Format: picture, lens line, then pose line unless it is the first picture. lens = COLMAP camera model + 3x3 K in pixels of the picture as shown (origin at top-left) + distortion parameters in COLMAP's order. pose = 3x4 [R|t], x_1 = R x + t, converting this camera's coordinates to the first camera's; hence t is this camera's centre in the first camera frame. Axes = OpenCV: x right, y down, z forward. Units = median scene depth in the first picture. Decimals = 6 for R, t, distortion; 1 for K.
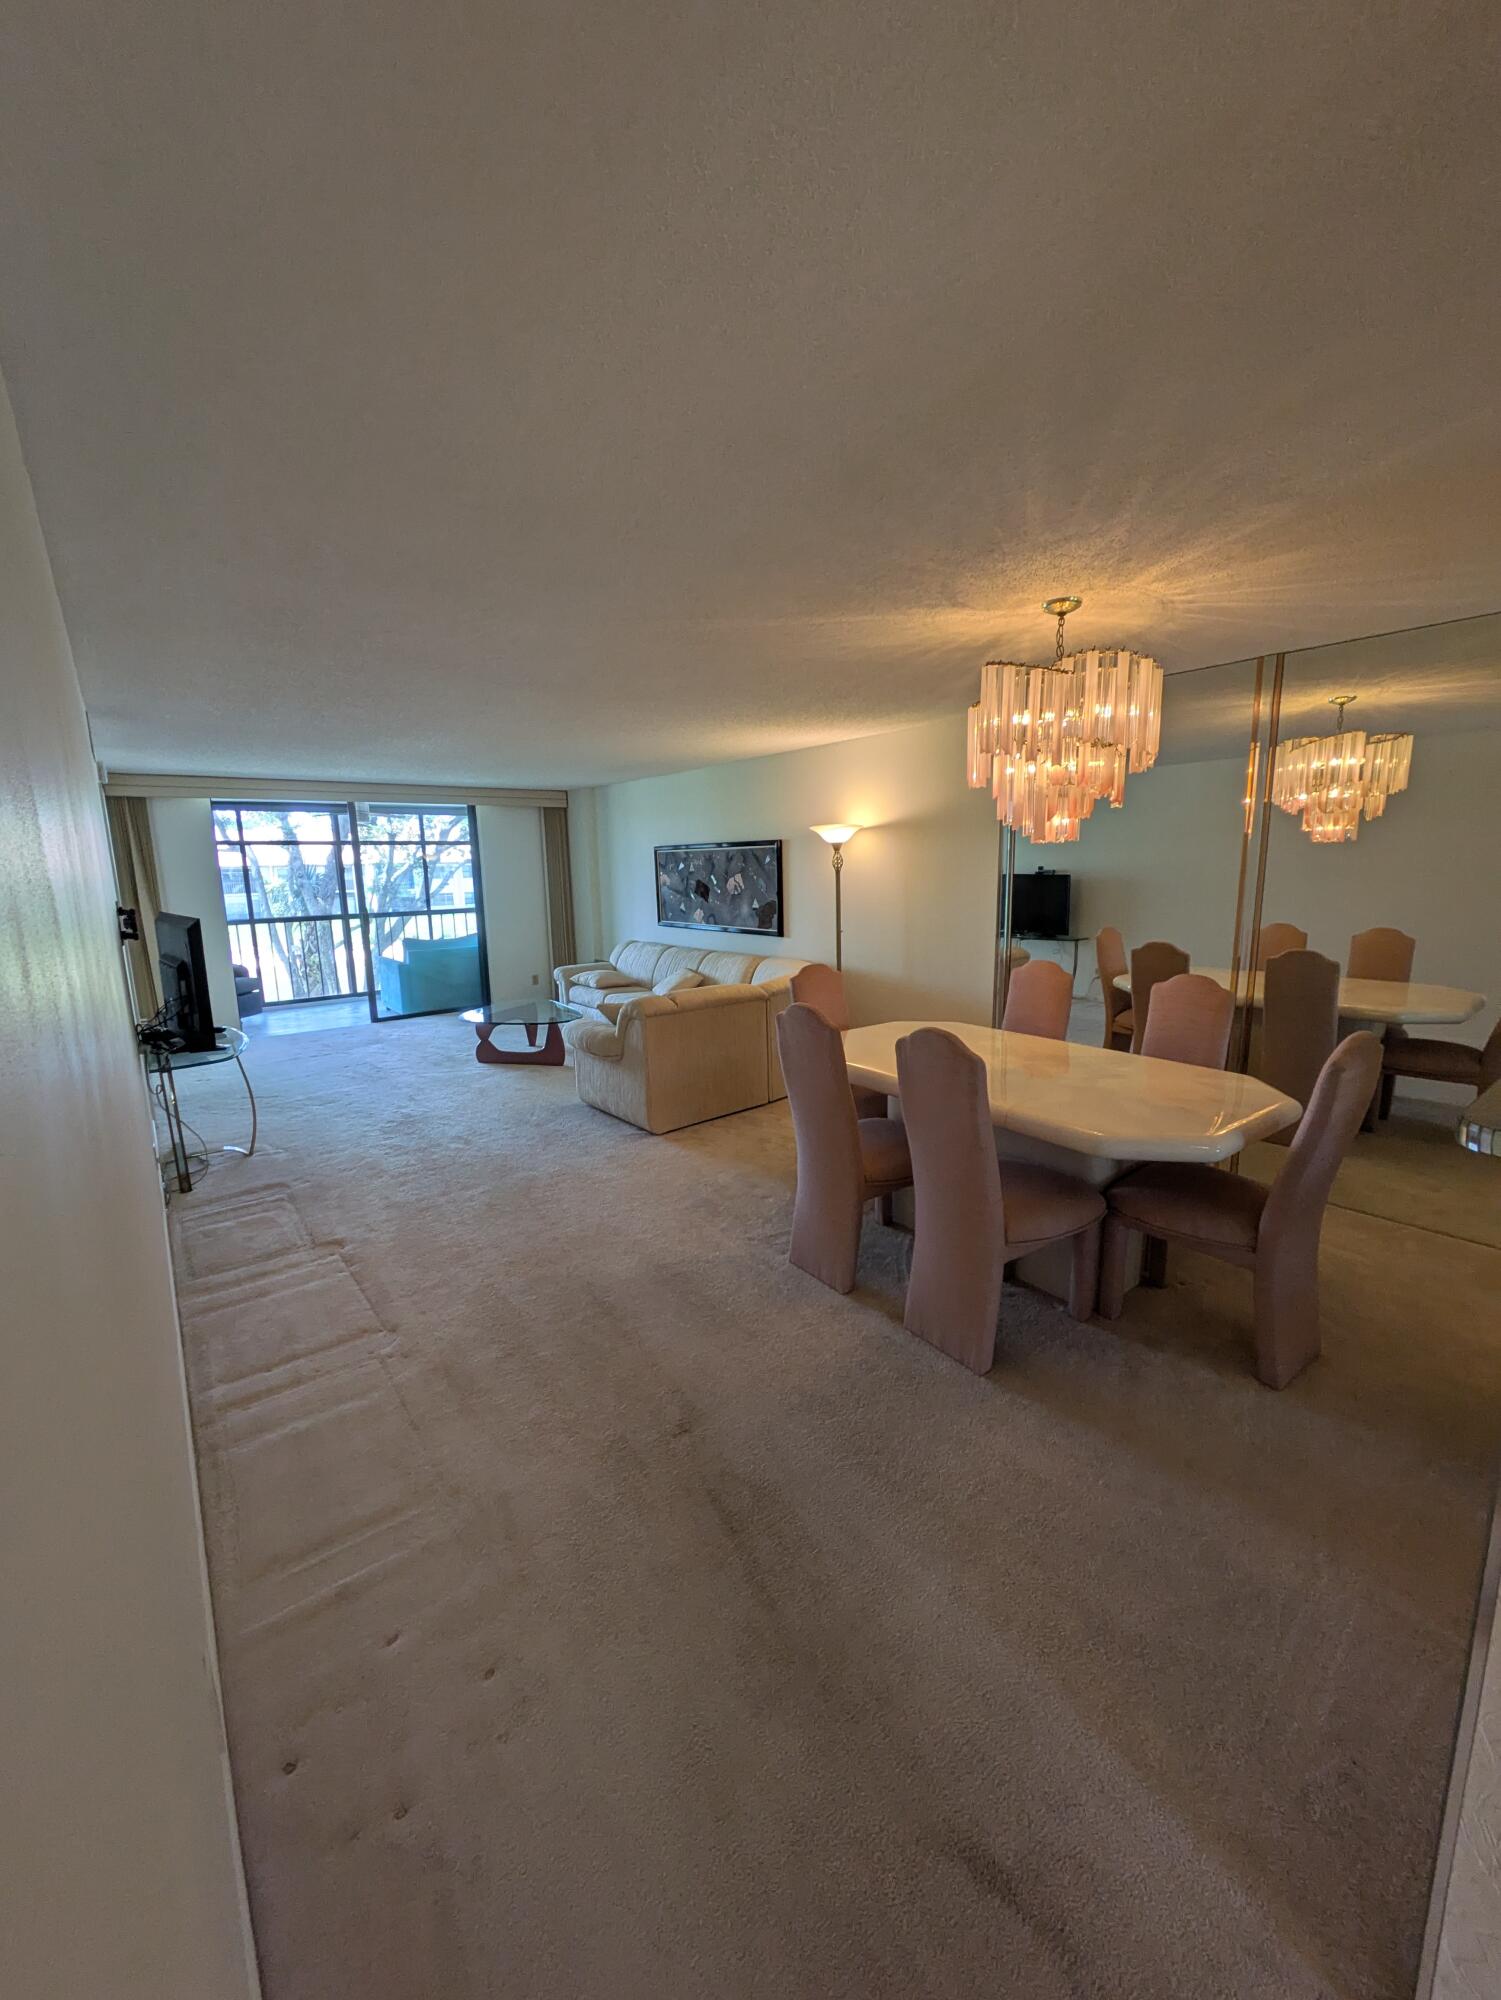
lens RADIAL K [[795.4, 0, 748.1], [0, 795.4, 996.6], [0, 0, 1]] dist [-0.001015, 0.000832]
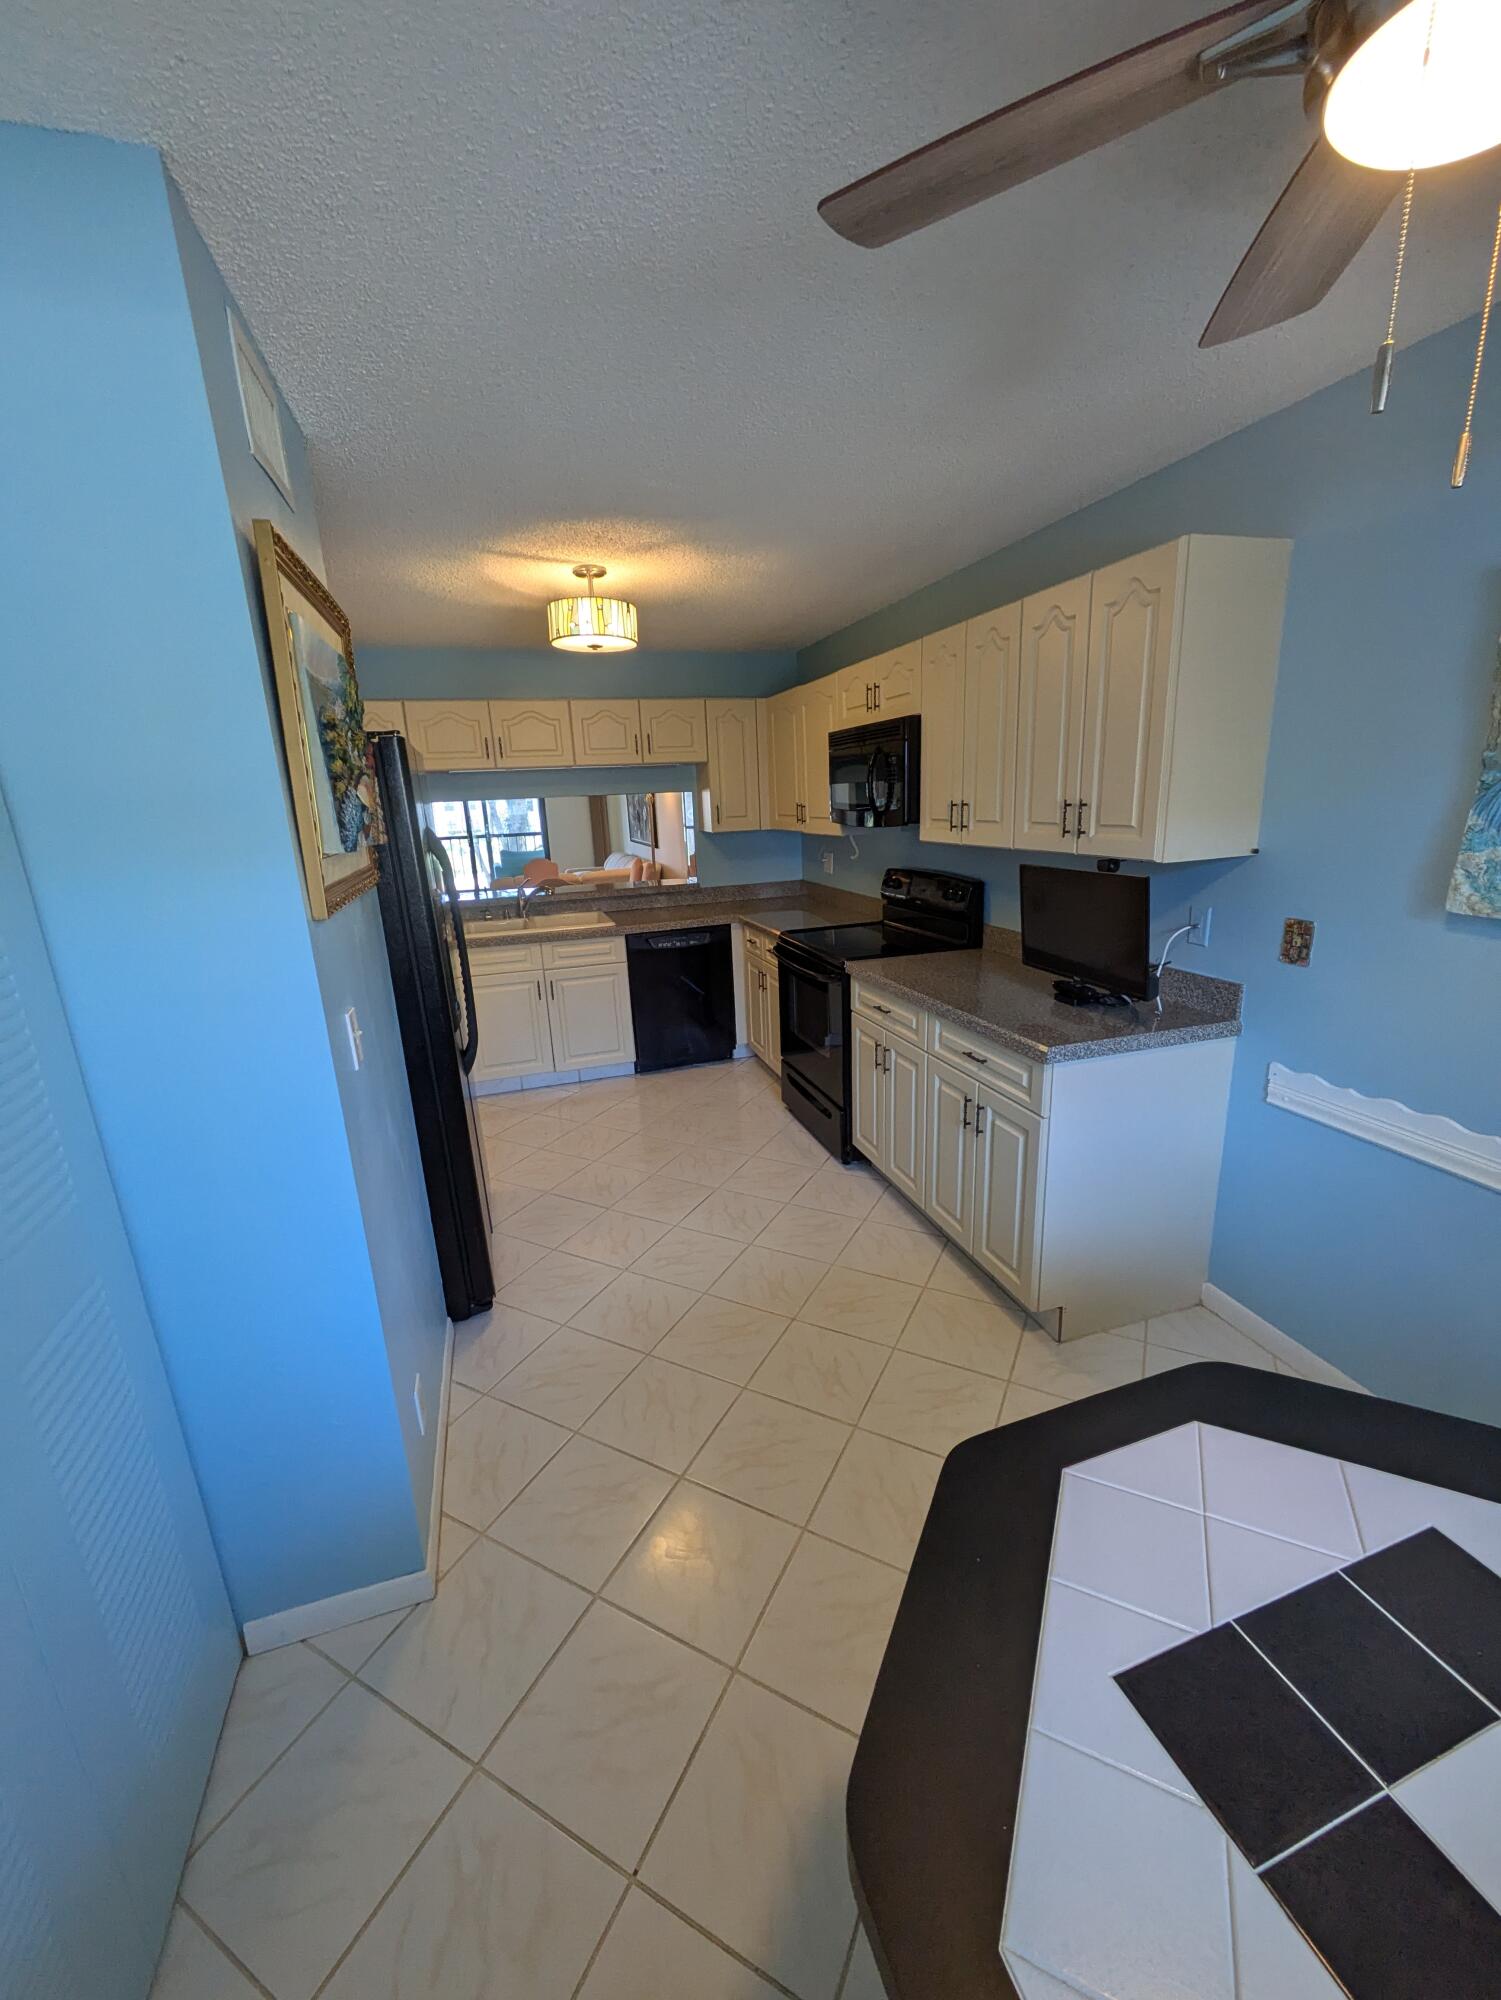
lens RADIAL K [[788.3, 0, 752.0], [0, 788.3, 1005.4], [0, 0, 1]] dist [0.003584, -0.003346]
pose [[0.938759, 0.076177, -0.336050, 0.785367], [-0.039142, 0.992519, 0.115643, 0.038147], [0.342345, -0.095408, 0.934718, -0.396844]]
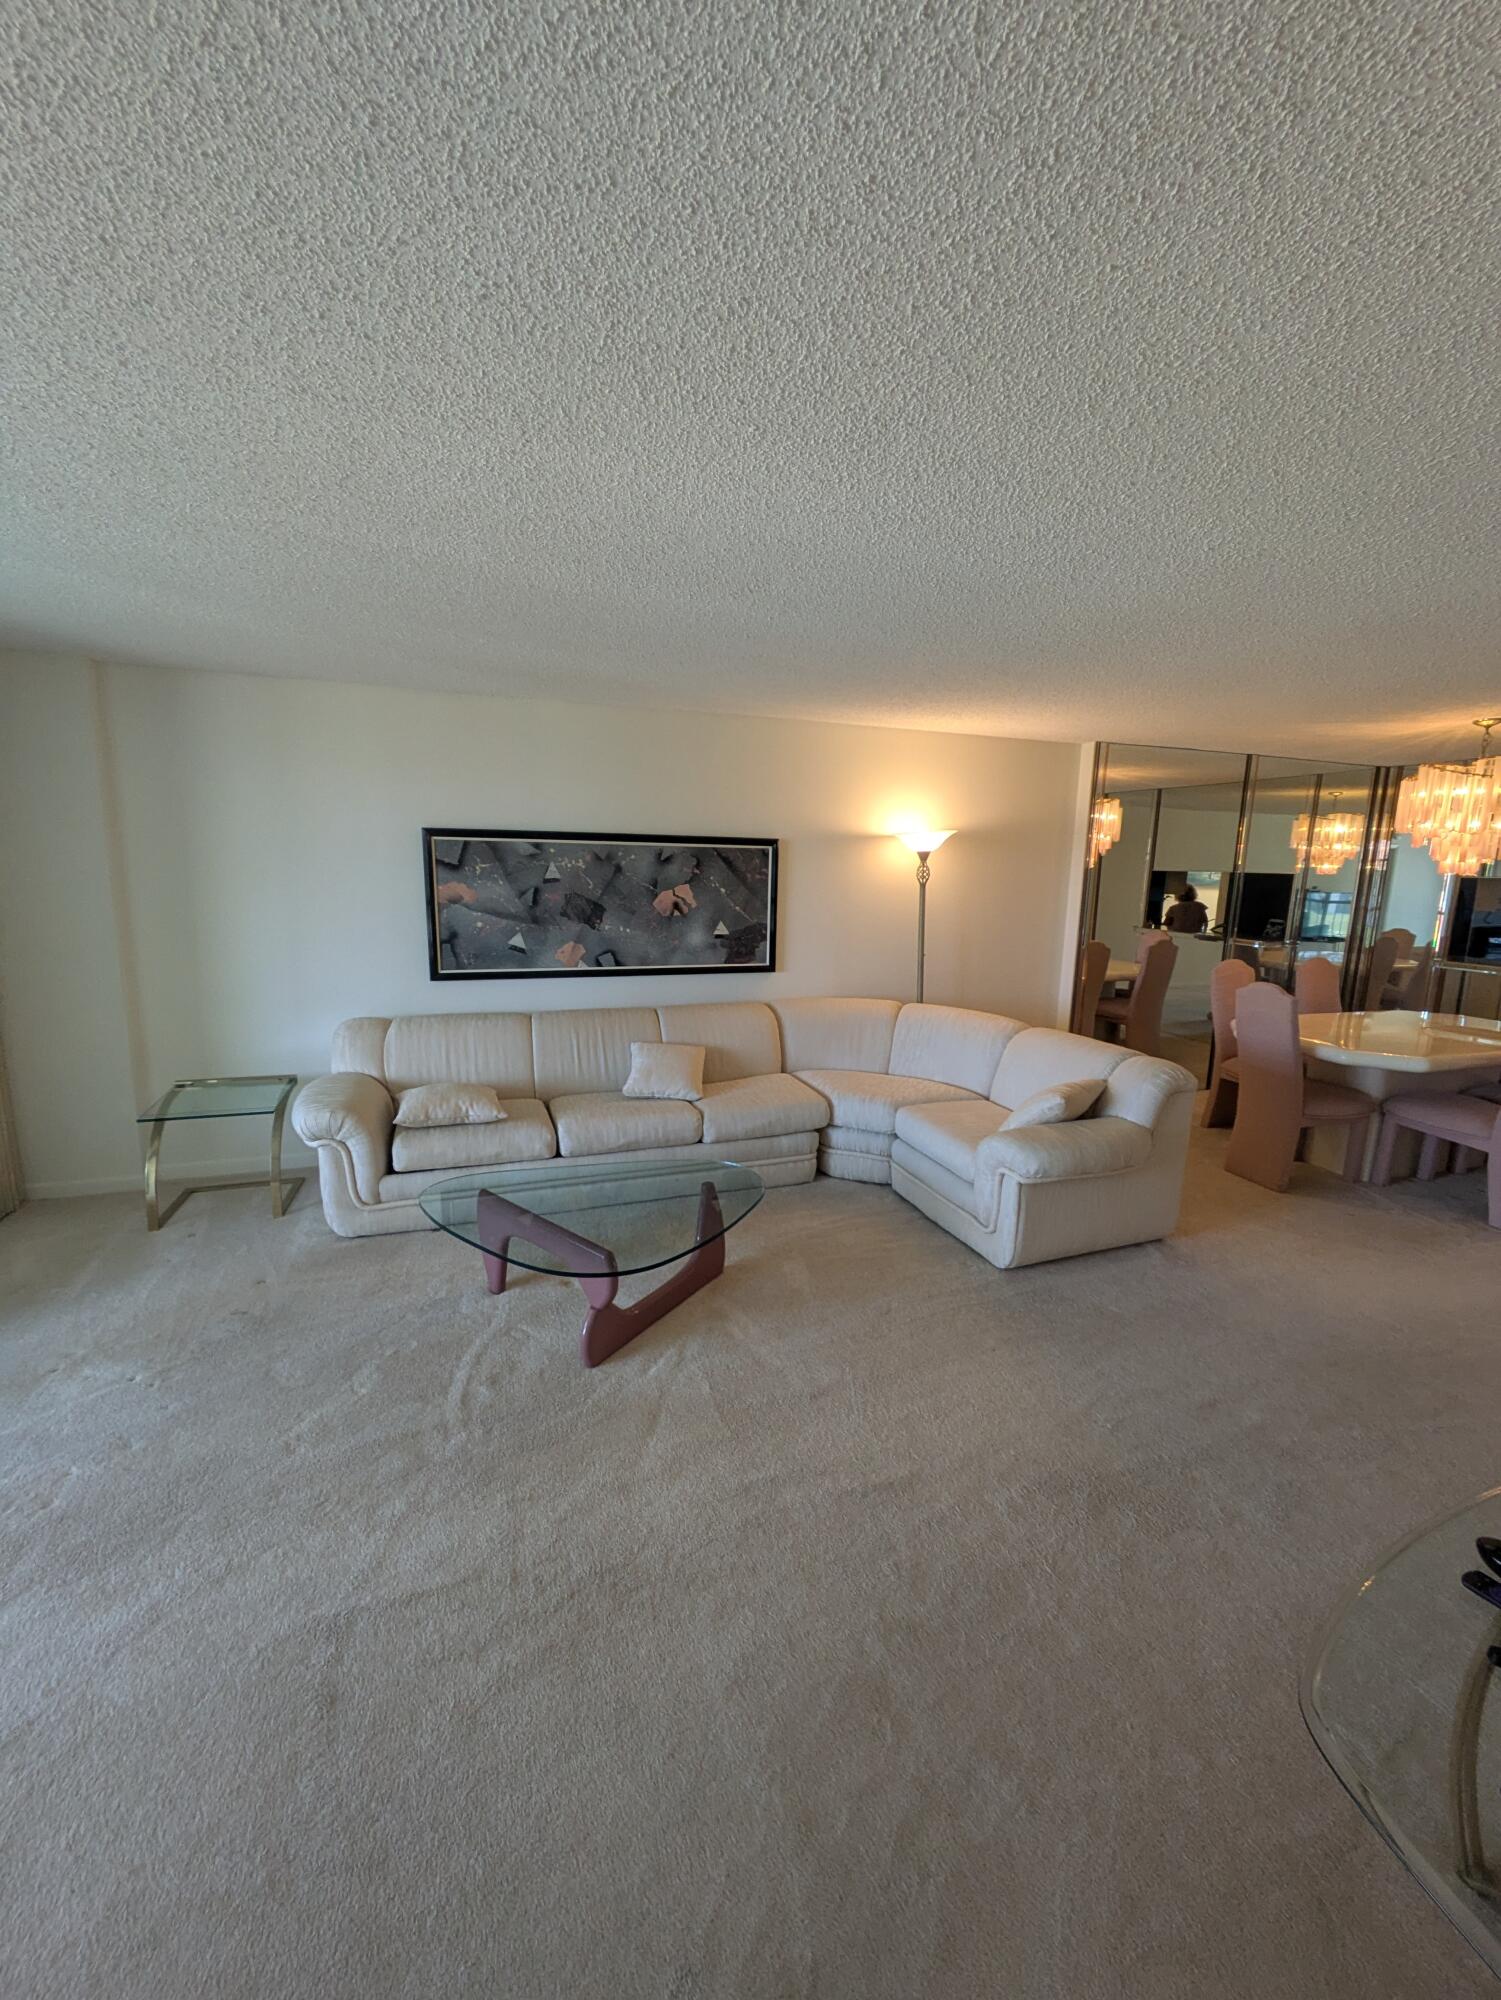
lens RADIAL K [[787.3, 0, 753.2], [0, 787.3, 1002.4], [0, 0, 1]] dist [-0.002520, 0.002500]
pose [[0.324119, -0.135689, 0.936235, -0.677541], [0.128963, 0.986759, 0.098365, -0.127541], [-0.937185, 0.088858, 0.337326, 0.817611]]
